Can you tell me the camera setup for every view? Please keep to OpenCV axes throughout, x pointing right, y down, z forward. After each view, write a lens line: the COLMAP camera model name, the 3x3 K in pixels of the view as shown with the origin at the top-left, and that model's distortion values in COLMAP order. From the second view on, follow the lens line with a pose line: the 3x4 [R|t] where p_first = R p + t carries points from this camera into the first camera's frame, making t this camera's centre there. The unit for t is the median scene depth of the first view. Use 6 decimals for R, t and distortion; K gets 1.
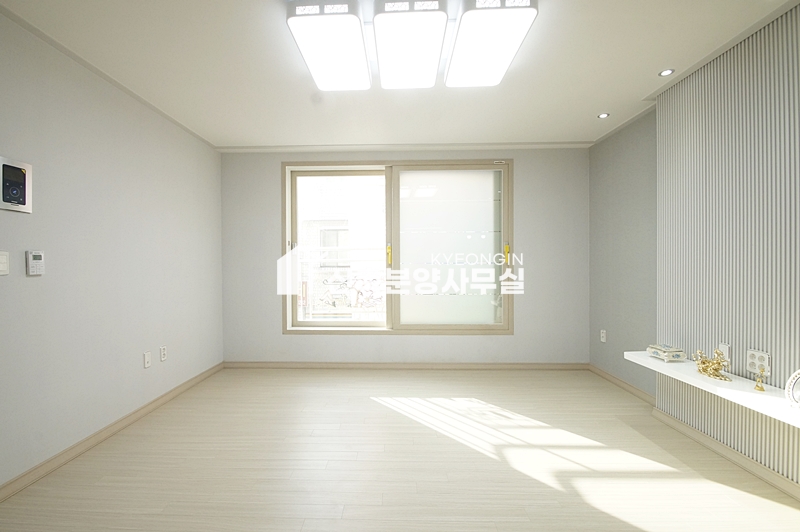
lens RADIAL K [[352.7, 0, 384.1], [0, 352.7, 268.4], [0, 0, 1]] dist [0.013076, -0.016039]
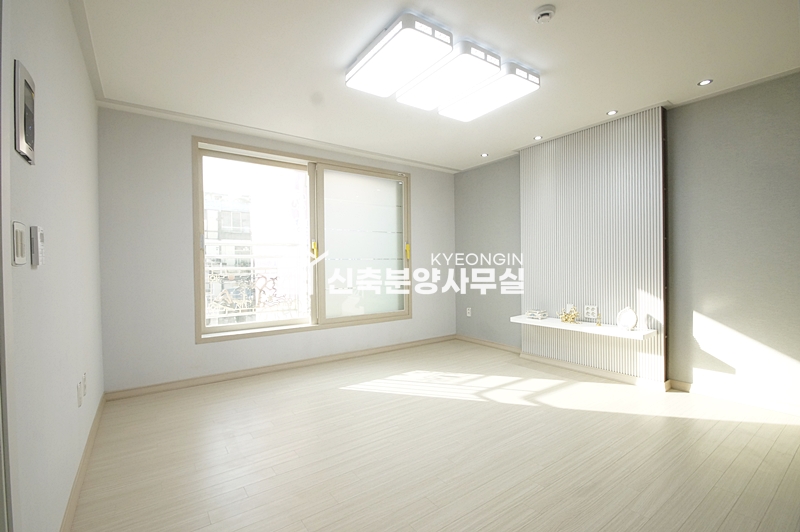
lens RADIAL K [[352.7, 0, 384.1], [0, 352.7, 268.4], [0, 0, 1]] dist [0.013076, -0.016039]
pose [[0.808427, -0.010408, 0.588504, -0.448792], [0.013242, 0.999912, -0.000507, 0.016150], [-0.588447, 0.008203, 0.808494, 0.075464]]
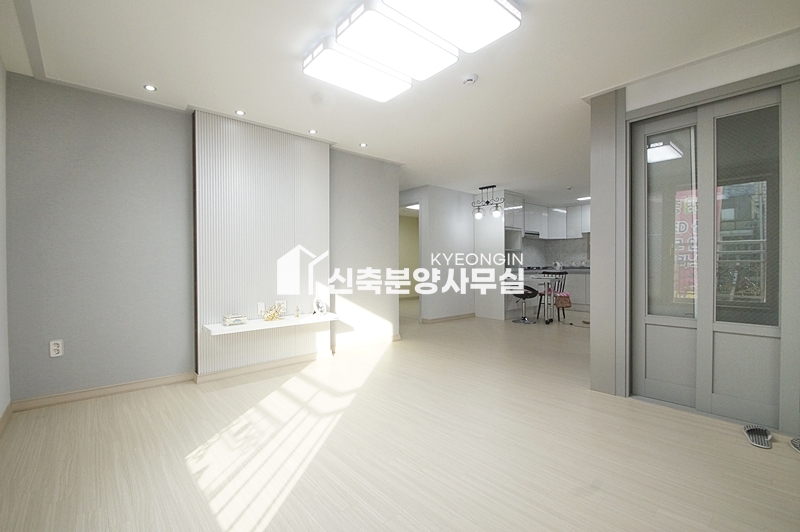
lens RADIAL K [[352.7, 0, 384.1], [0, 352.7, 268.4], [0, 0, 1]] dist [0.013076, -0.016039]
pose [[-0.671259, -0.001732, 0.741221, -0.372762], [0.011414, 0.999855, 0.012672, 0.022908], [-0.741135, 0.016967, -0.671142, 0.959692]]
